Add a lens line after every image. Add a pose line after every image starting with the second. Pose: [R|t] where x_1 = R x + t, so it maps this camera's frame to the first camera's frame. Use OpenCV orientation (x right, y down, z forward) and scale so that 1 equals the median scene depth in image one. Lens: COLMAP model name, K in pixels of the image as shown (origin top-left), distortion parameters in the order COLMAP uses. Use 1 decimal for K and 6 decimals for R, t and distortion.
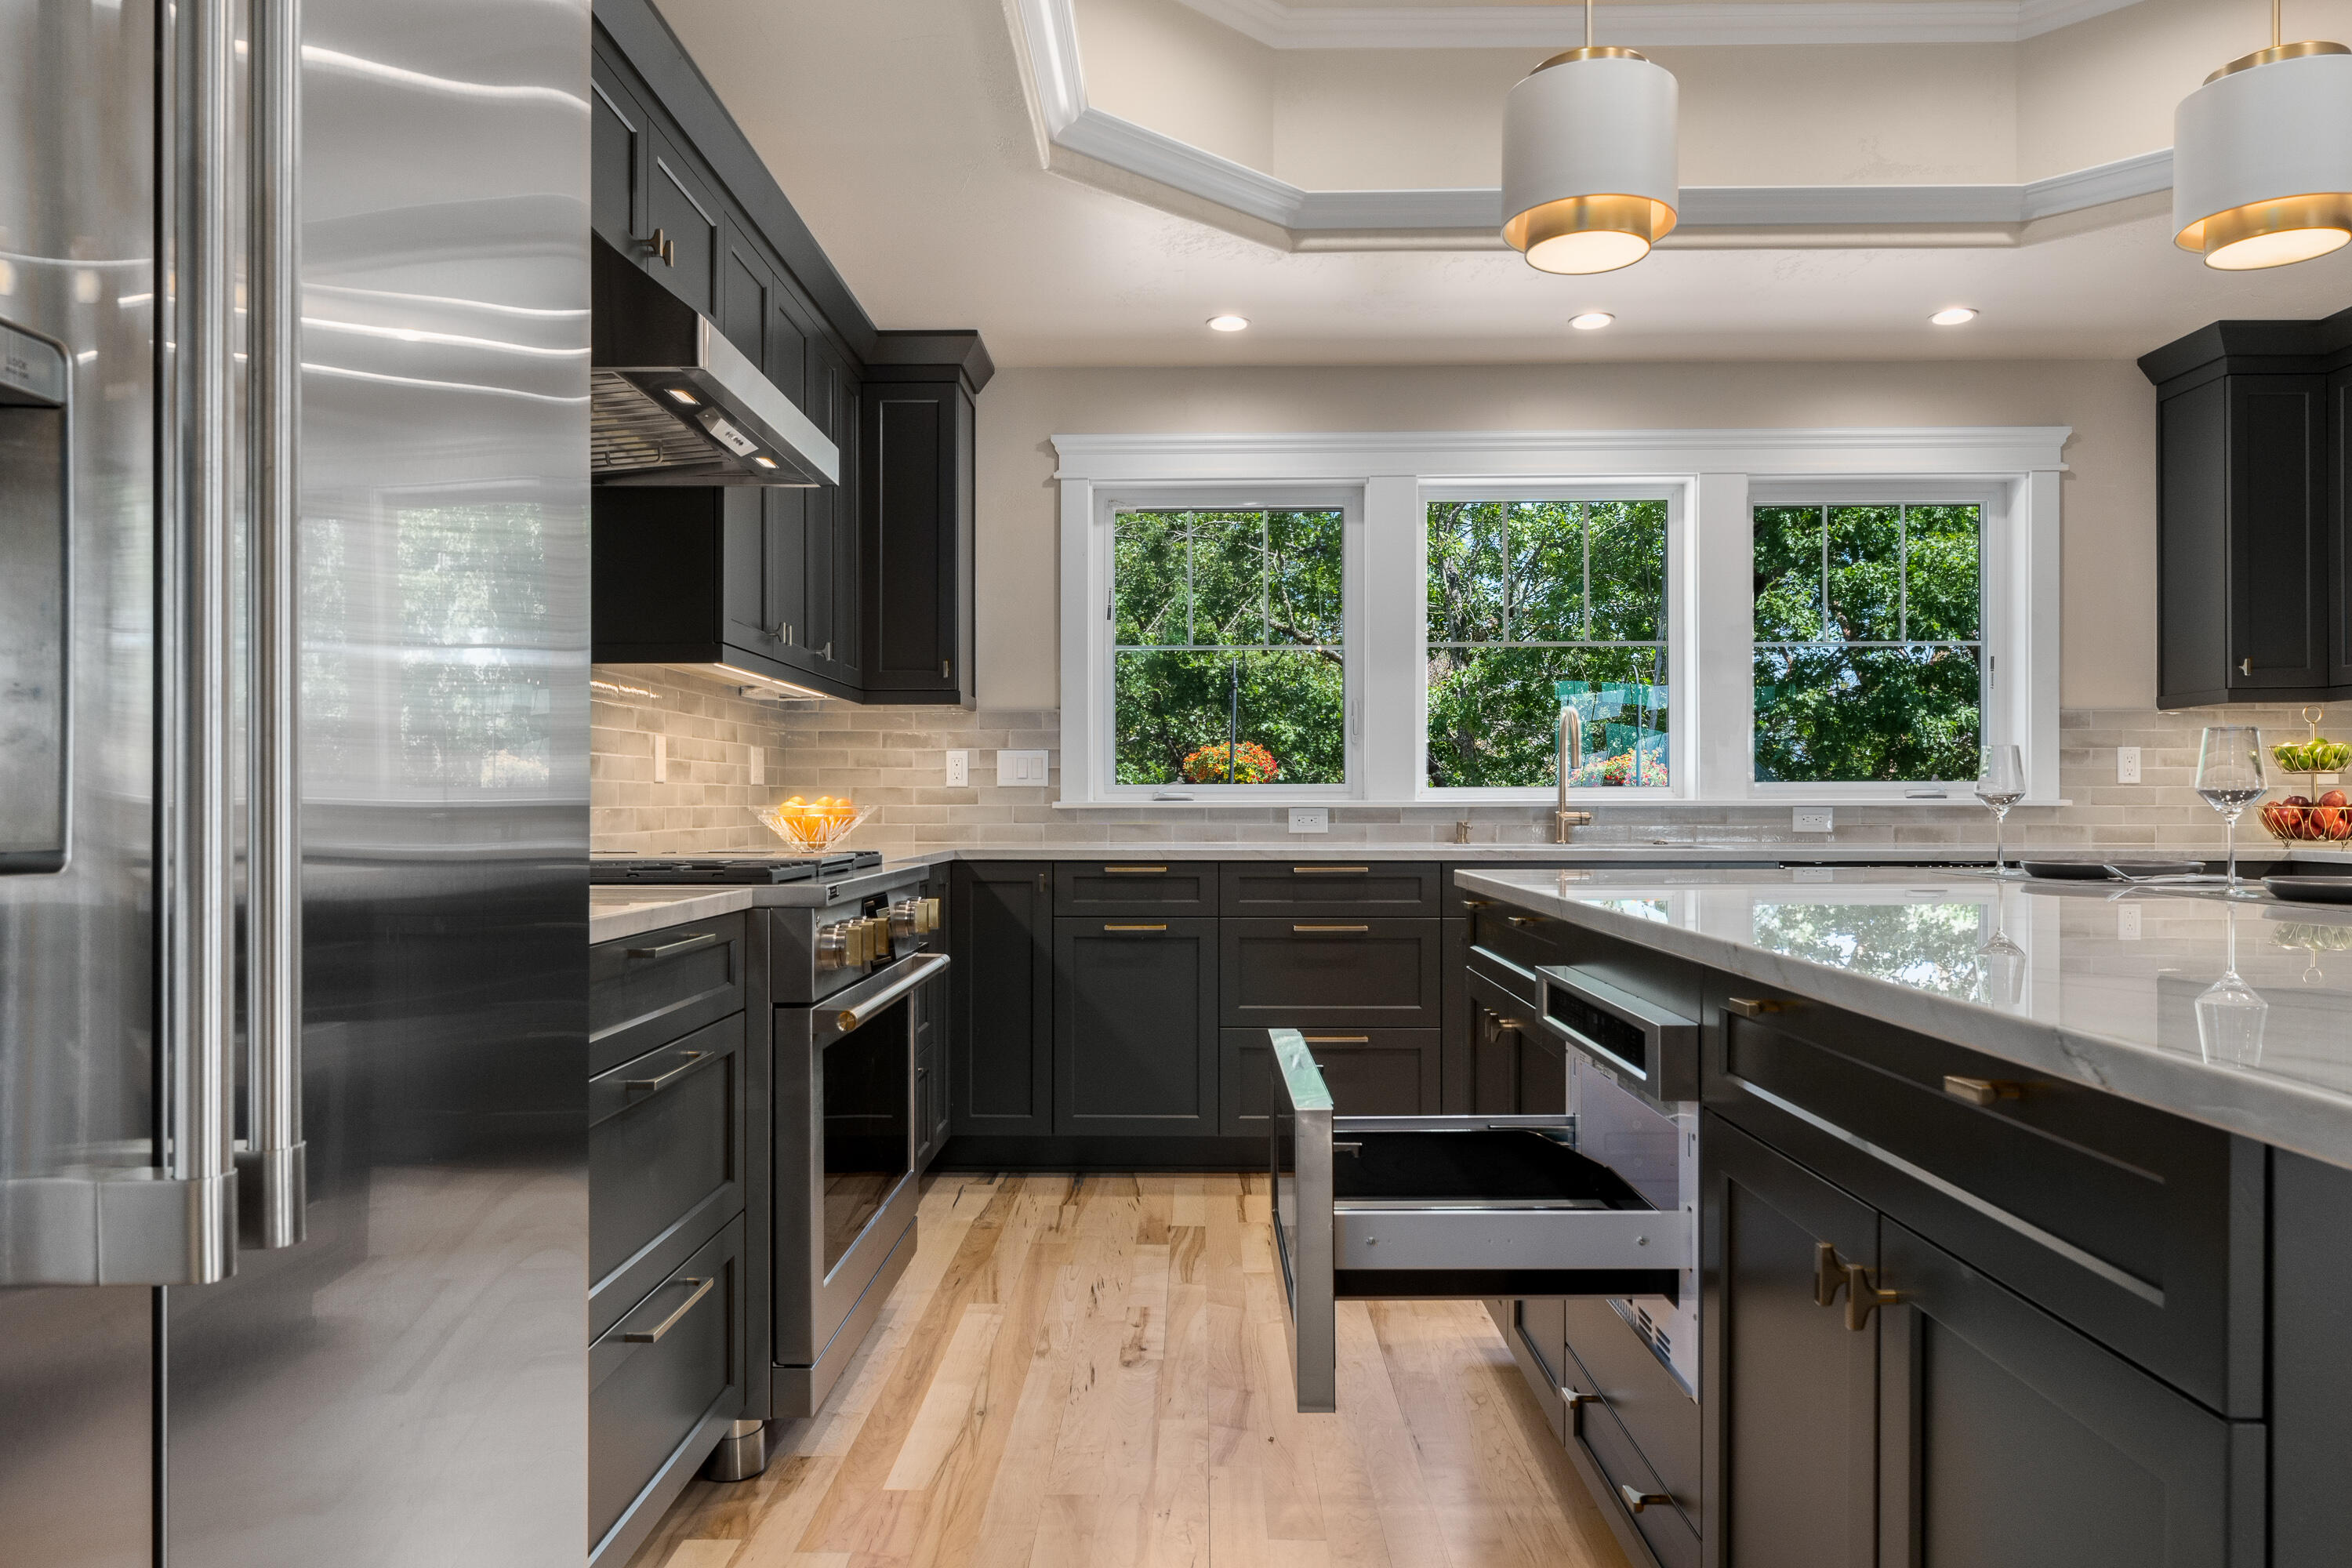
lens RADIAL K [[1581.3, 0, 1172.0], [0, 1581.3, 794.5], [0, 0, 1]] dist [0.001080, -0.001816]
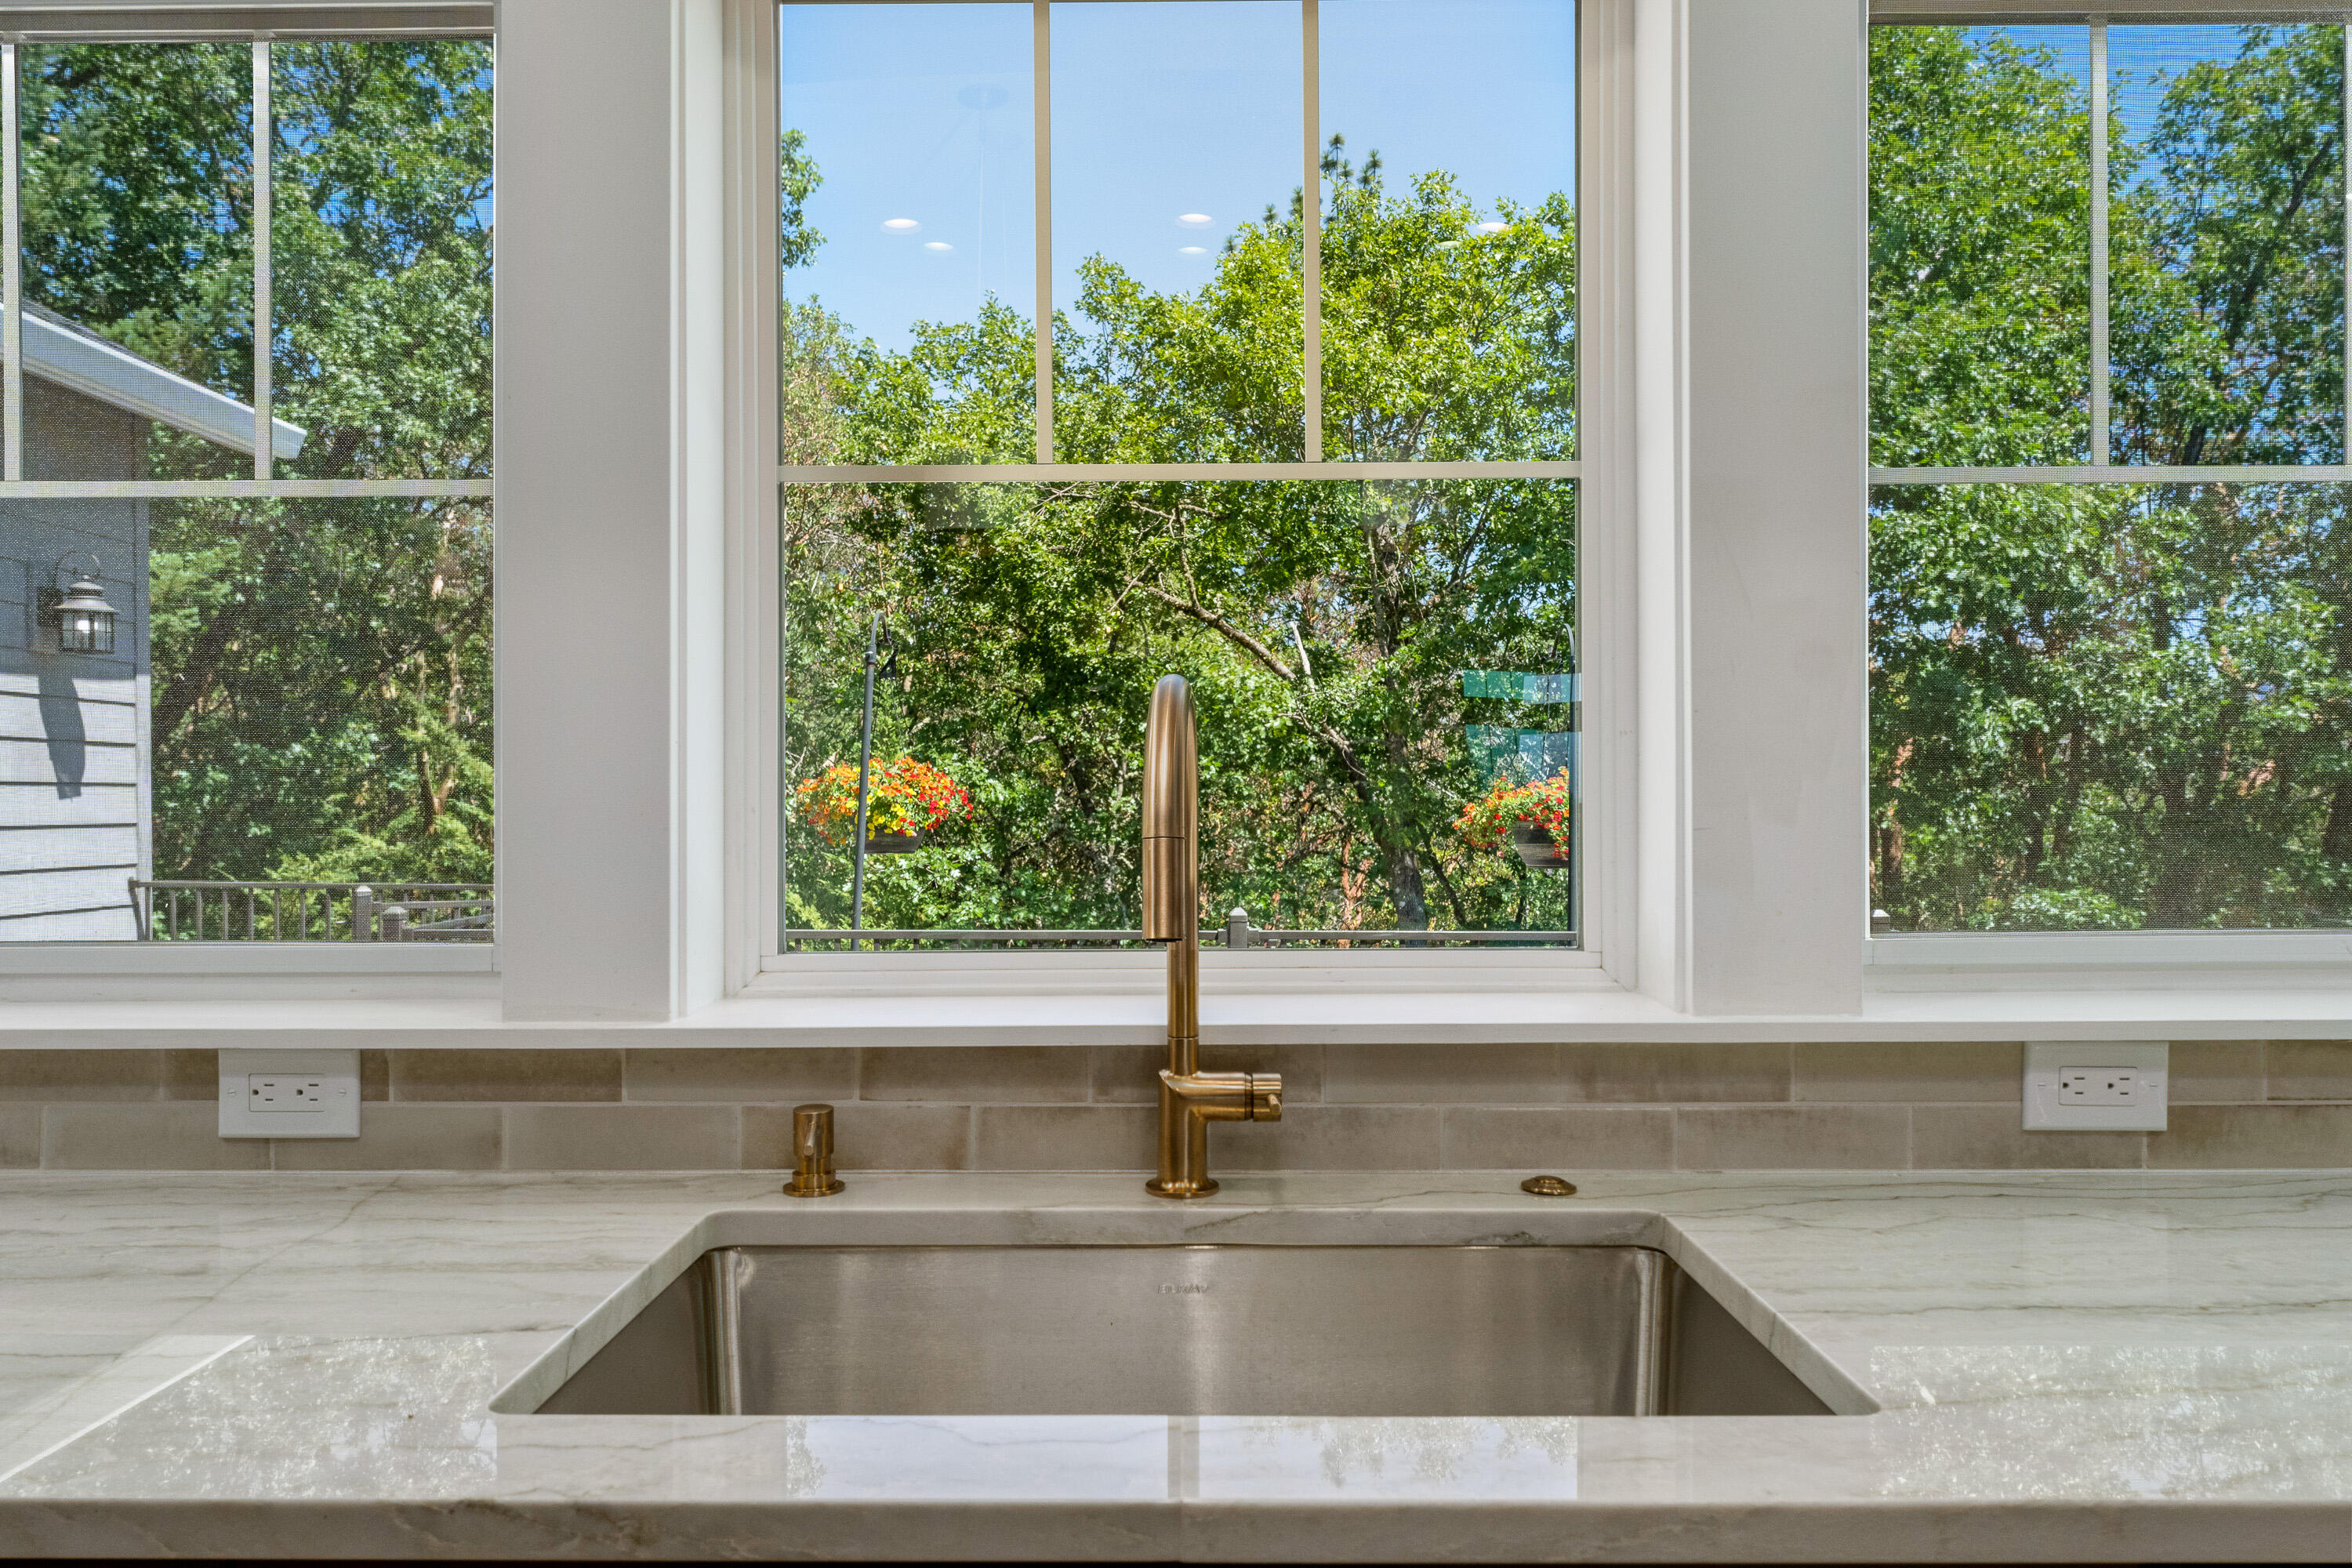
lens RADIAL K [[1581.3, 0, 1185.7], [0, 1581.3, 802.1], [0, 0, 1]] dist [0.001080, -0.001816]
pose [[0.999848, -0.001093, 0.017397, 0.258173], [0.000963, 0.999972, 0.007449, -0.039400], [-0.017405, -0.007431, 0.999821, 0.780696]]
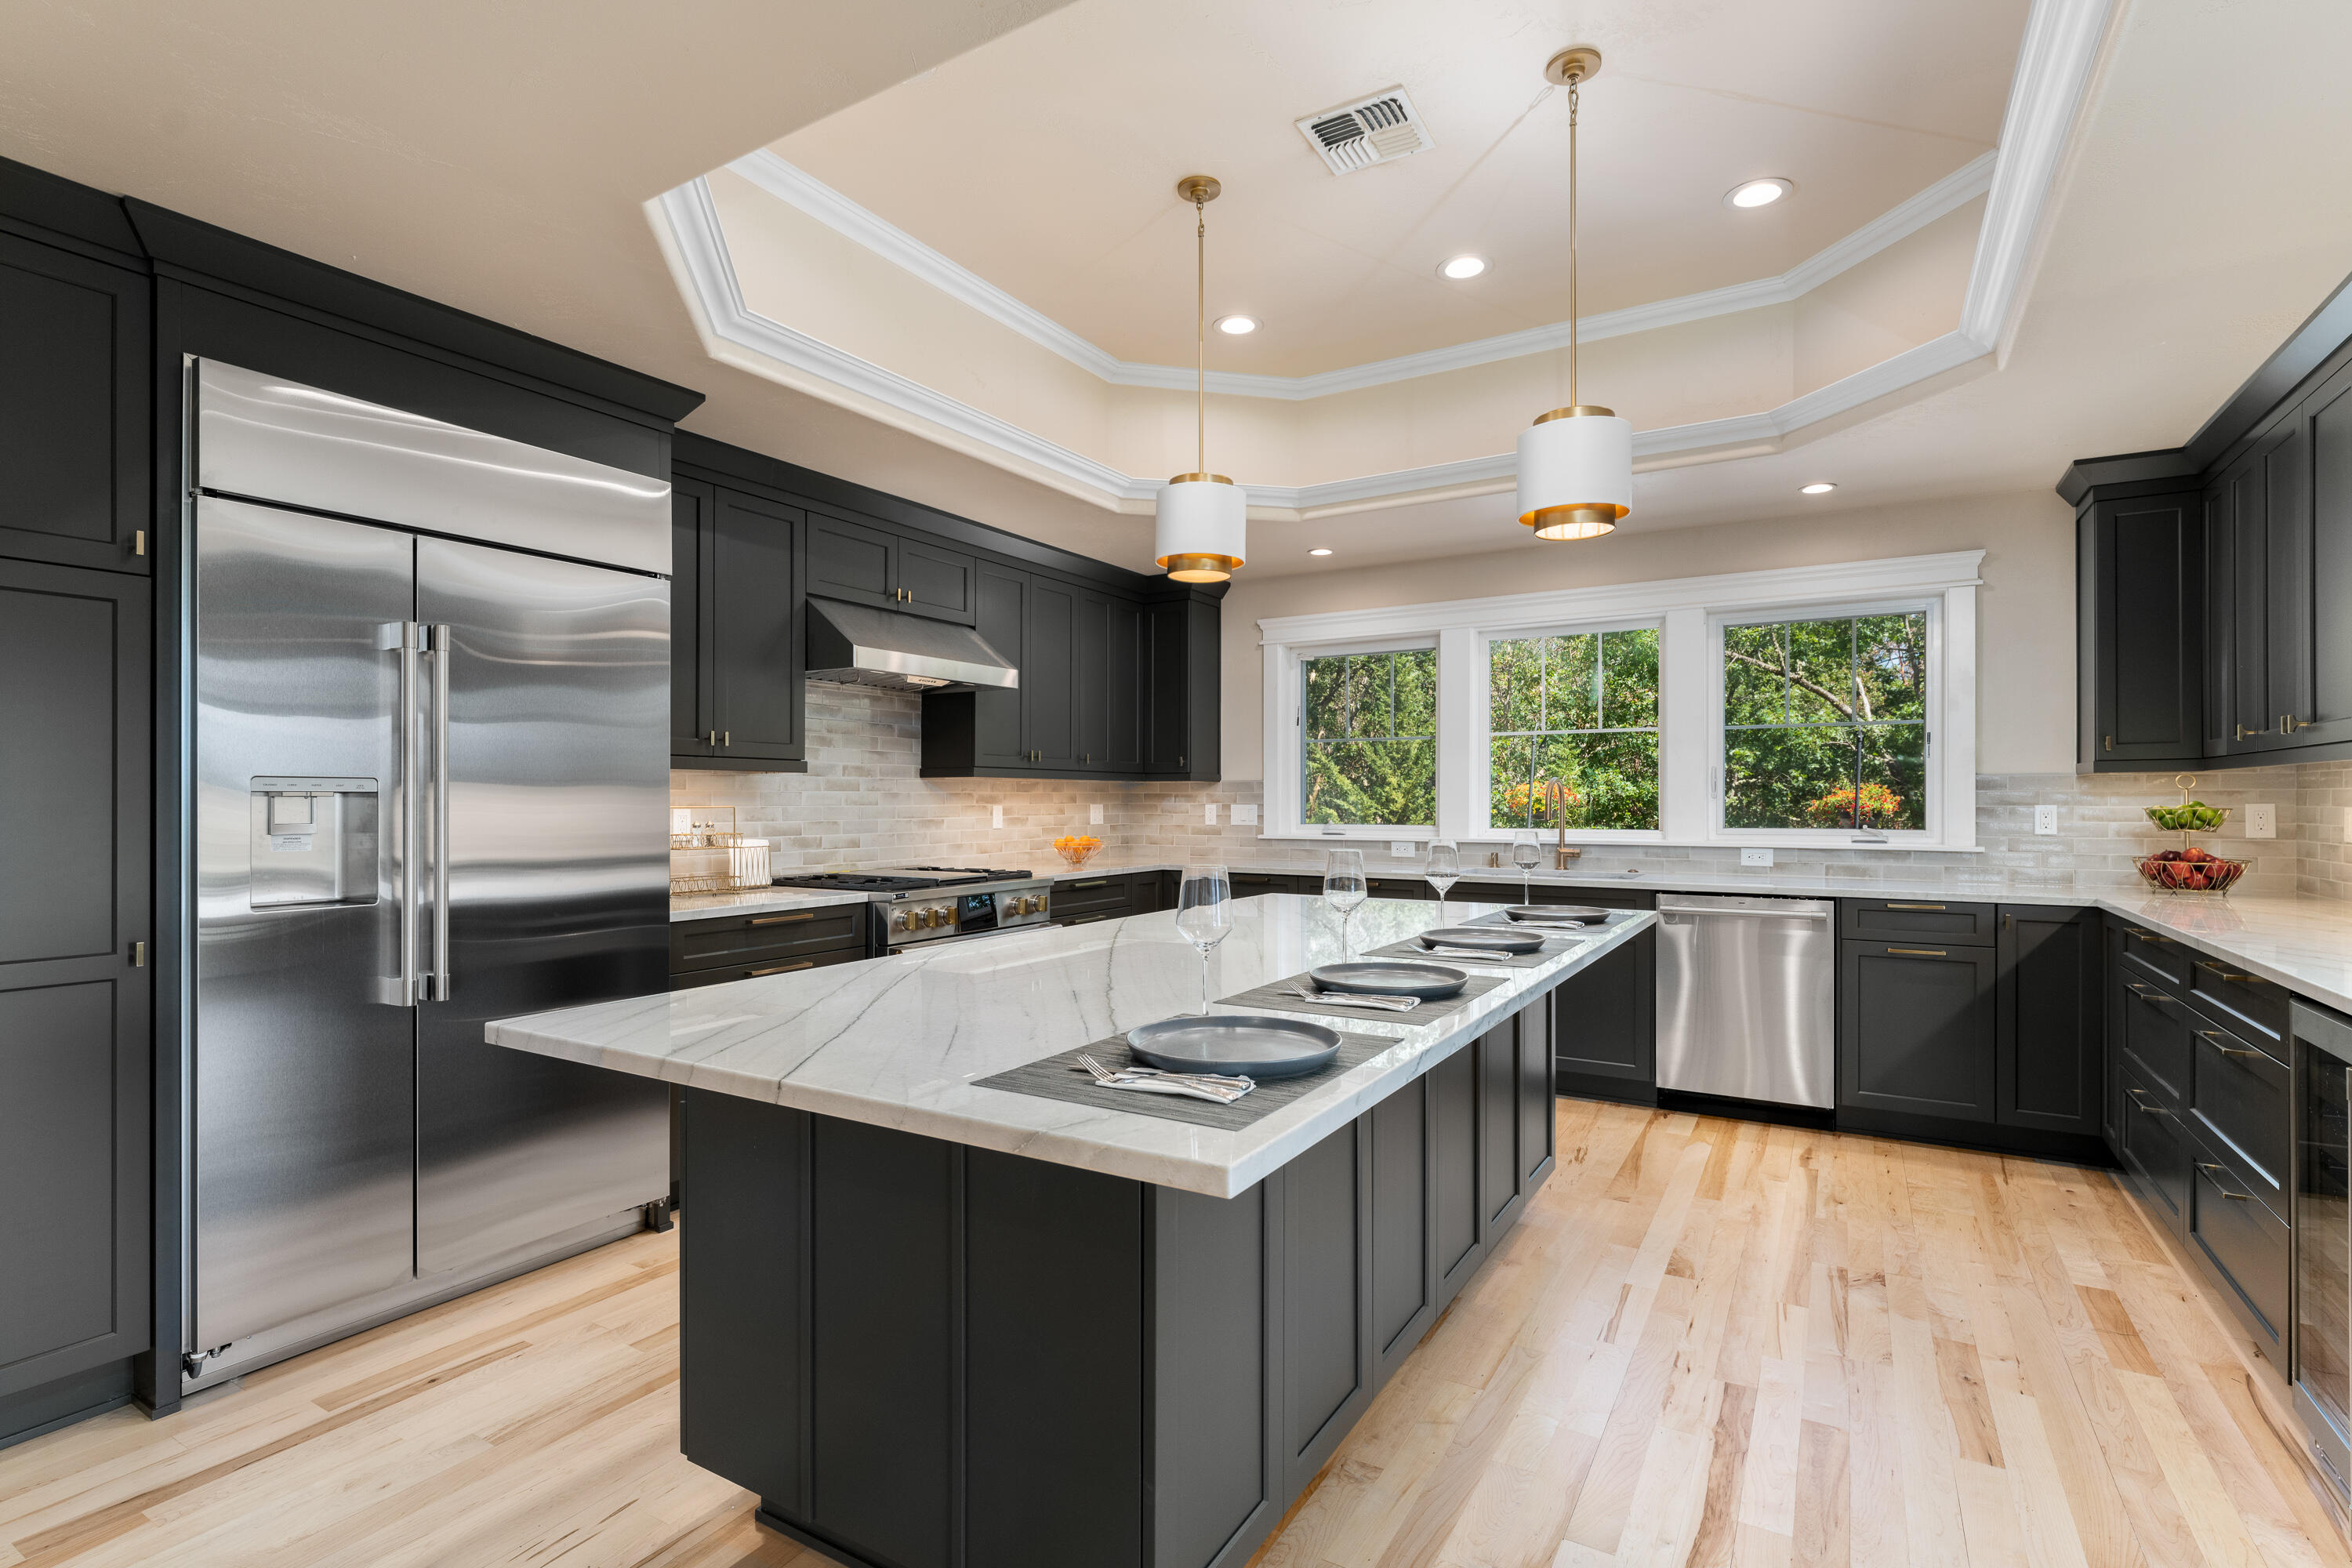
lens RADIAL K [[1119.6, 0, 1182.3], [0, 1119.6, 791.6], [0, 0, 1]] dist [-0.001777, 0.000779]
pose [[0.866845, -0.002949, -0.498569, 0.493167], [0.003141, 0.999995, -0.000454, -0.045192], [0.498568, -0.001172, 0.866850, -0.094435]]
